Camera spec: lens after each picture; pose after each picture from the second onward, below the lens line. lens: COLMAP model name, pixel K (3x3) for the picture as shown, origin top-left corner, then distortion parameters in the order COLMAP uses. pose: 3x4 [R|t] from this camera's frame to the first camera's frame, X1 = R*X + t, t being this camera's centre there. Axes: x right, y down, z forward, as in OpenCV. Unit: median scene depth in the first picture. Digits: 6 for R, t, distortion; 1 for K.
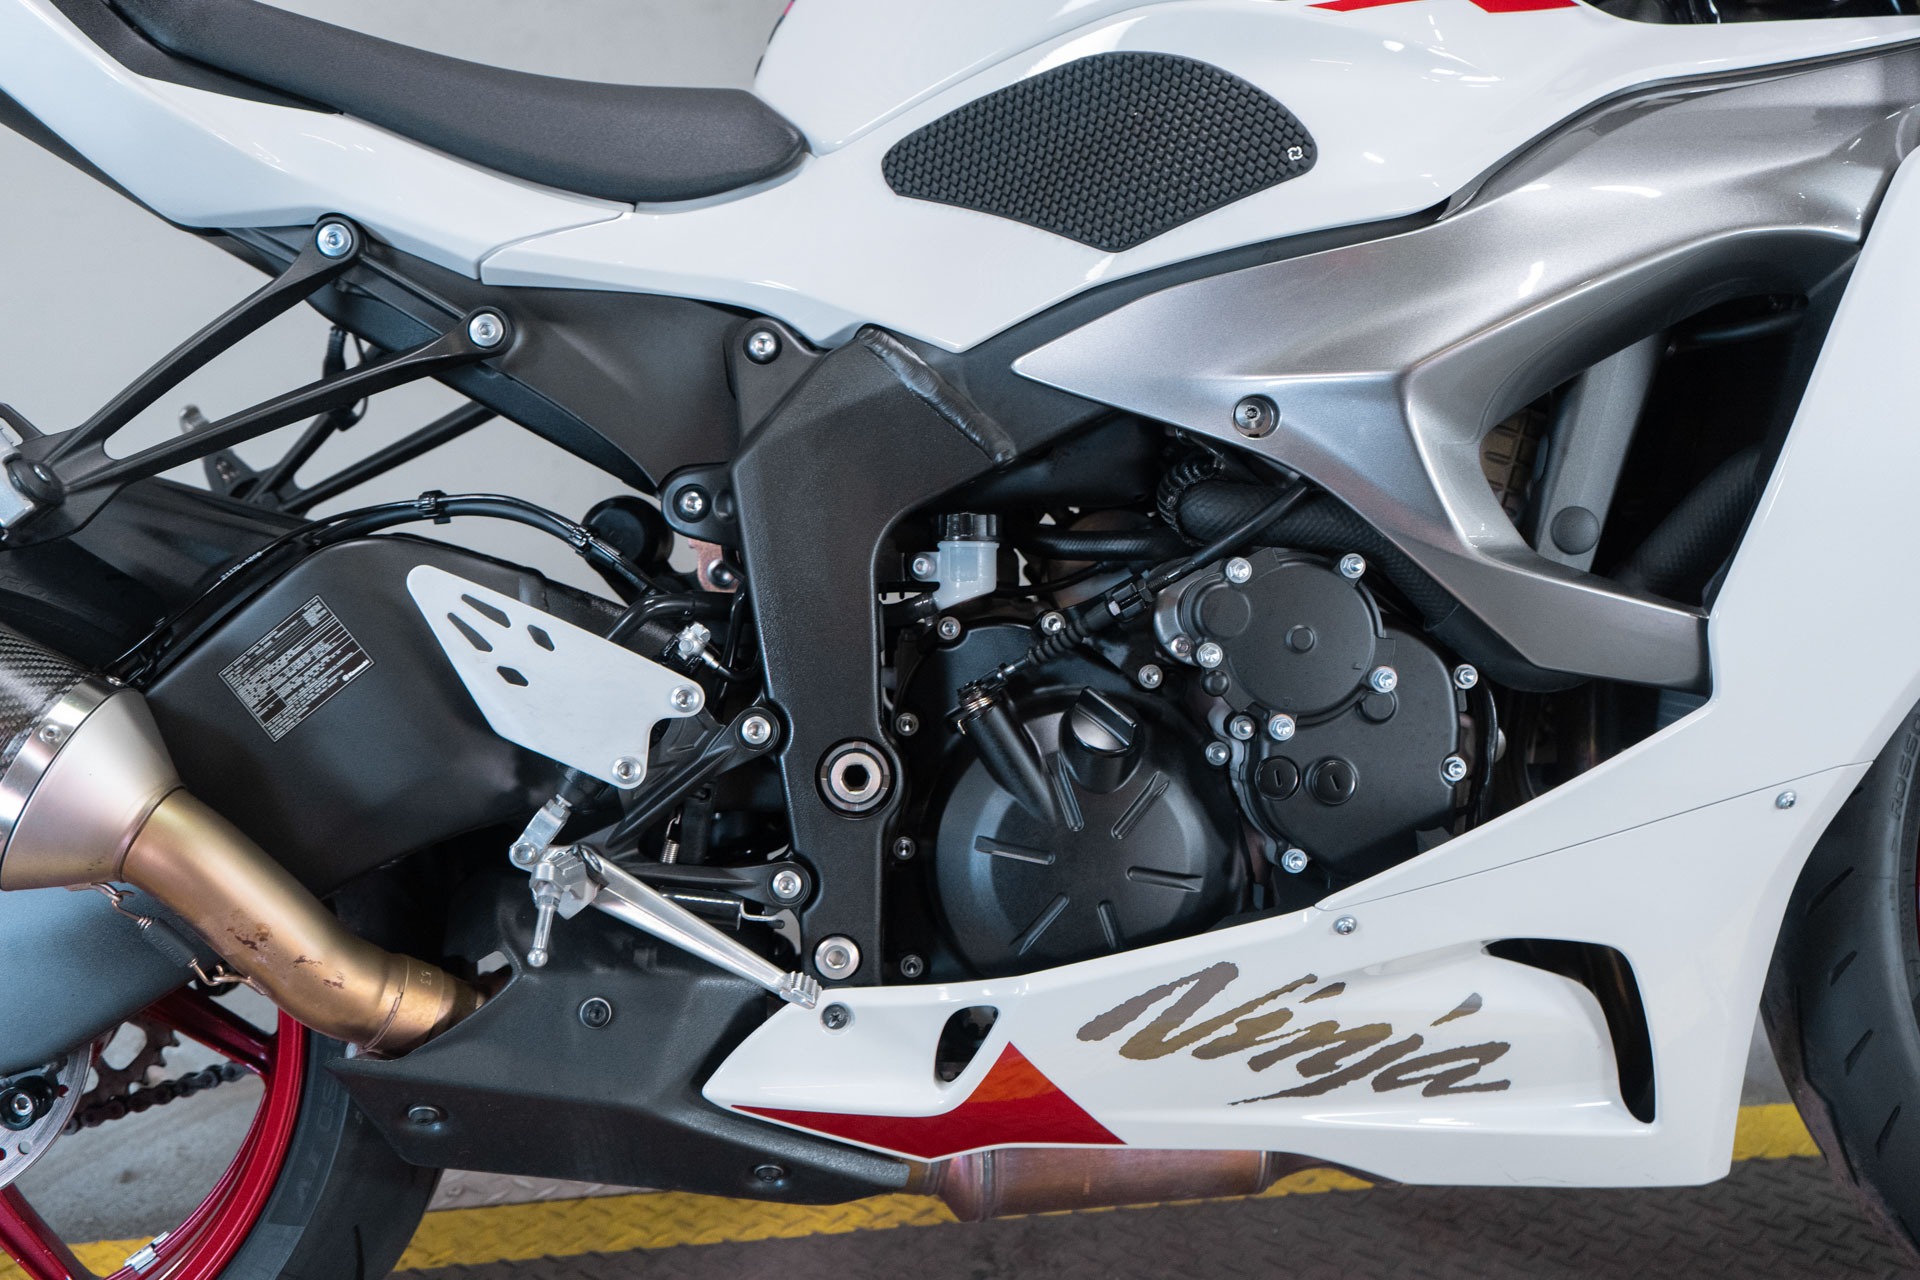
lens RADIAL K [[2074.3, 0, 963.4], [0, 2074.3, 645.8], [0, 0, 1]] dist [-0.010865, 0.000000]
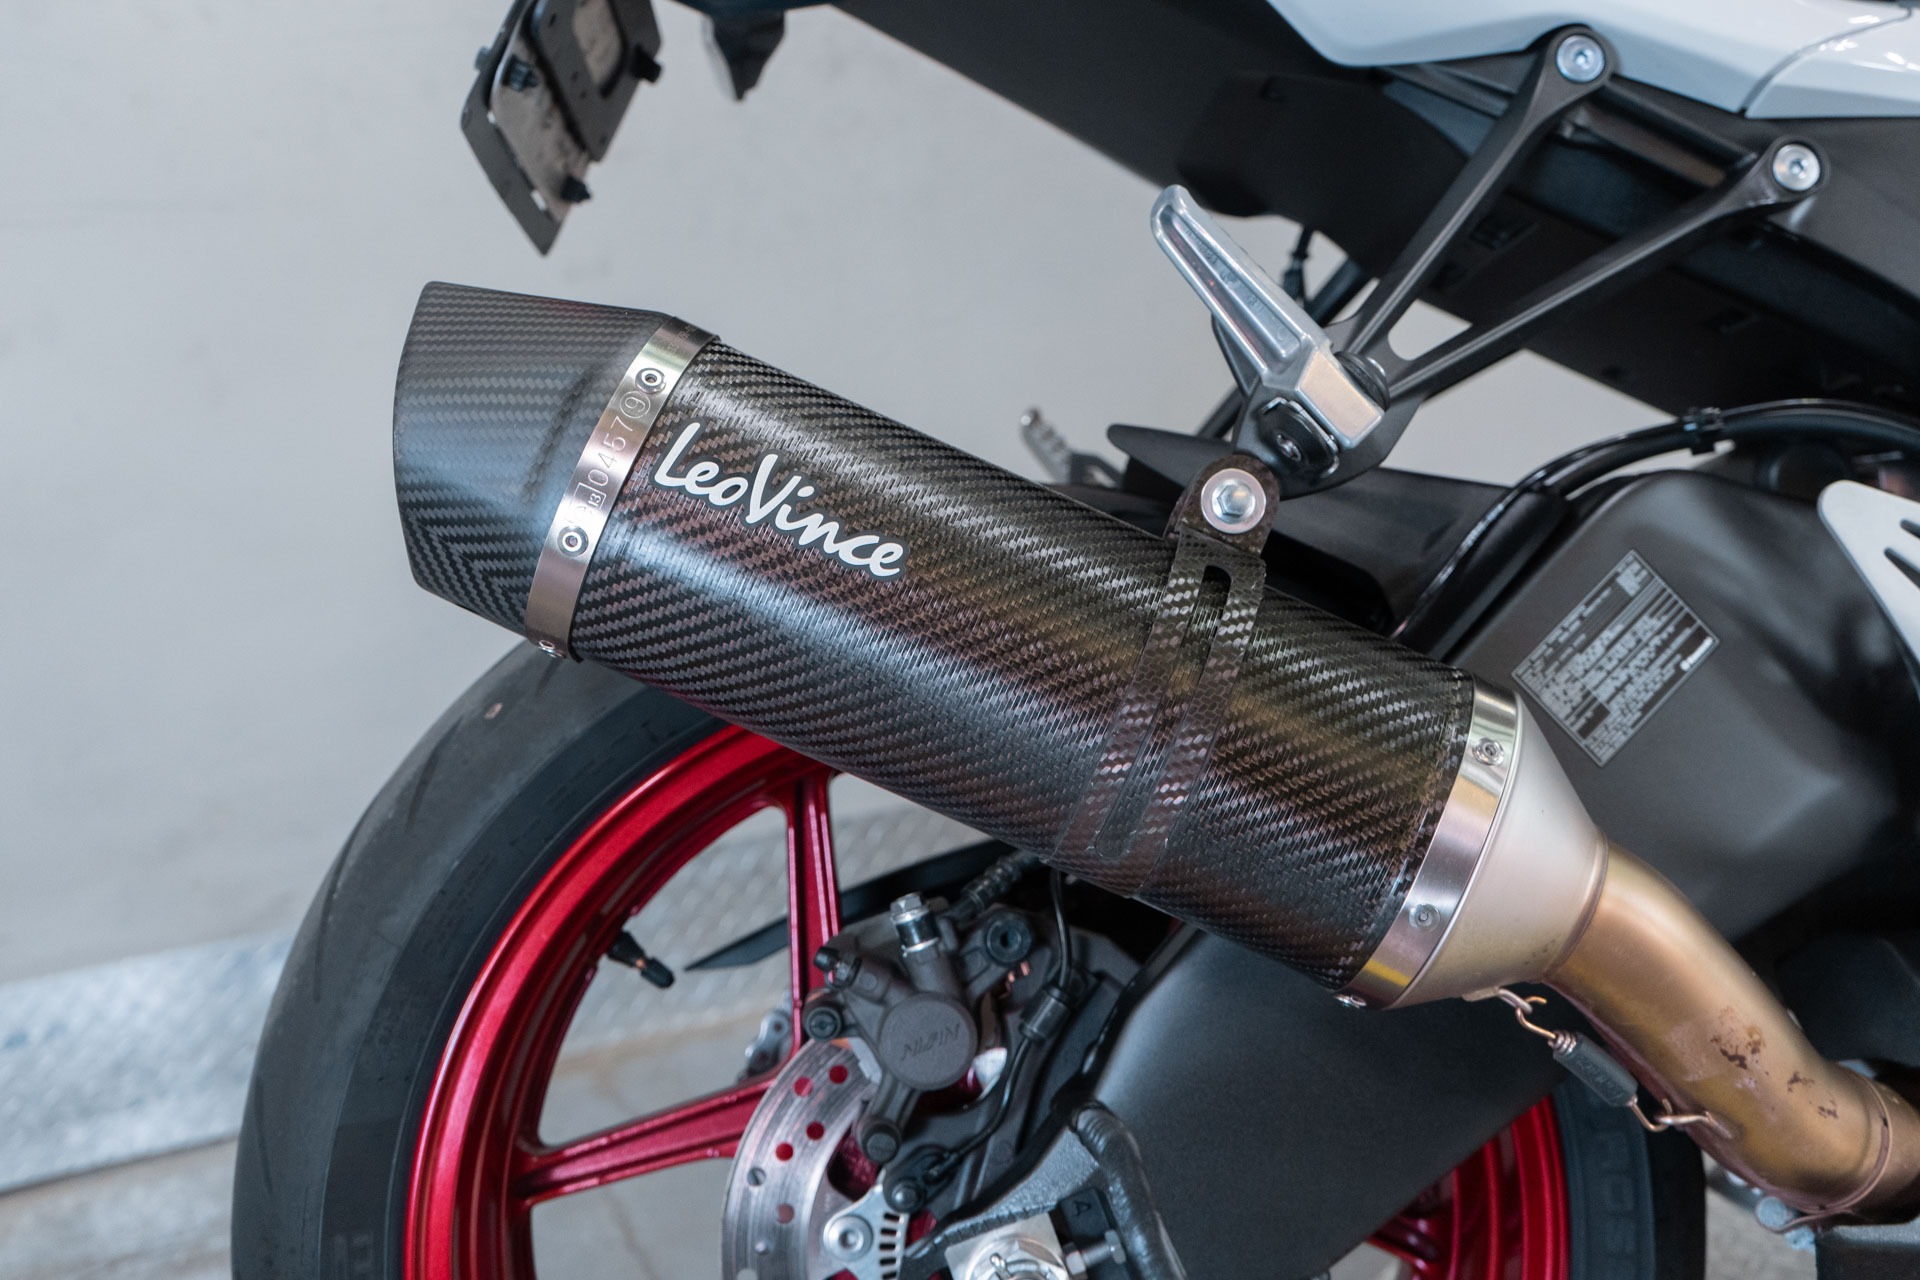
lens RADIAL K [[1890.7, 0, 958.1], [0, 1890.7, 644.6], [0, 0, 1]] dist [-0.005747, 0.000000]
pose [[0.995871, -0.088303, 0.021042, -0.553322], [0.089707, 0.992800, -0.079376, 0.036887], [-0.013881, 0.080936, 0.996623, 0.376354]]
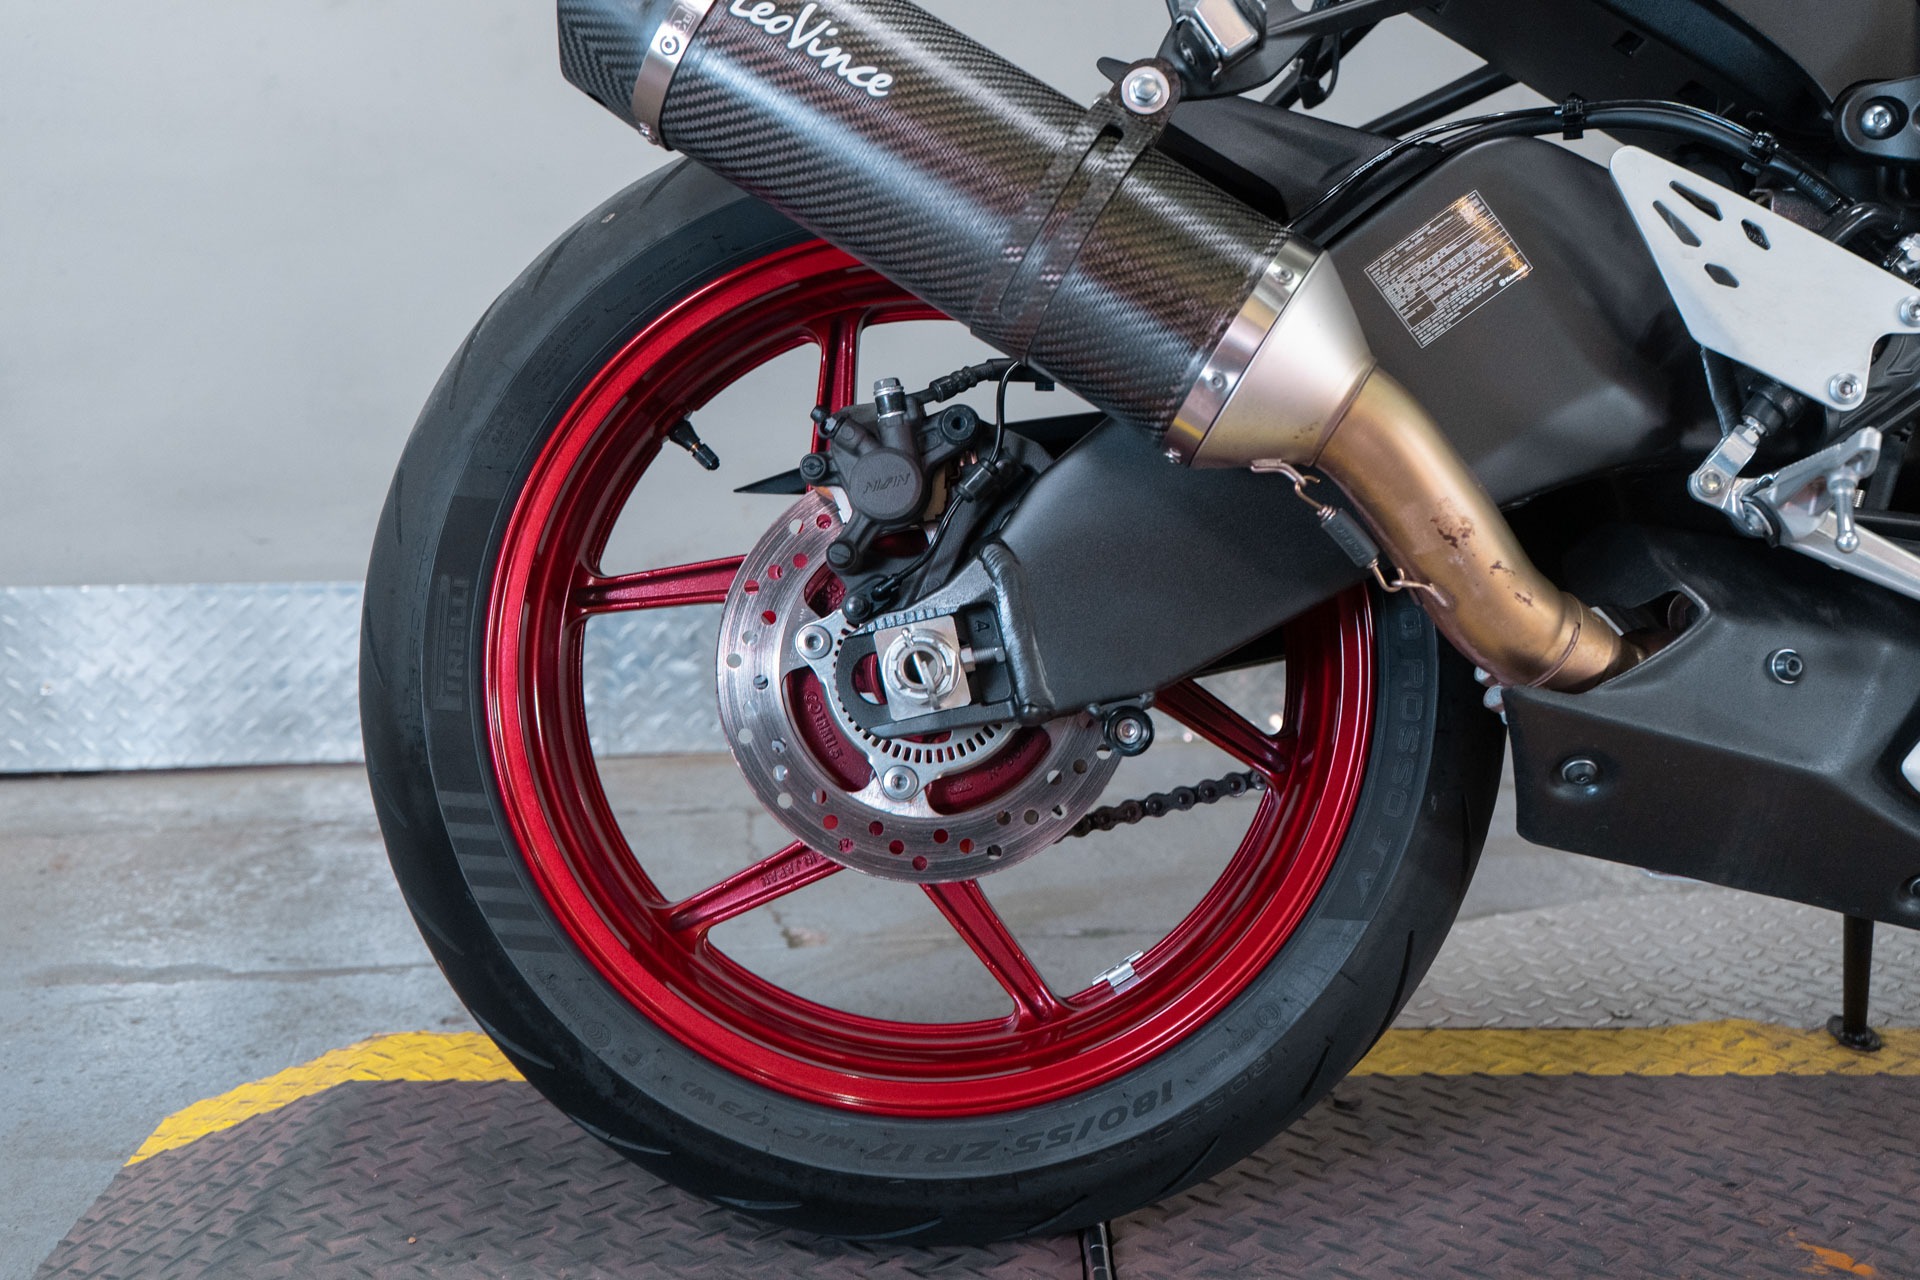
lens RADIAL K [[2294.1, 0, 961.2], [0, 2294.1, 638.0], [0, 0, 1]] dist [0.012792, 0.000000]
pose [[0.994806, 0.054428, -0.086012, -0.437792], [-0.059171, 0.996808, -0.053591, 0.235680], [0.082821, 0.058402, 0.994852, 0.004372]]
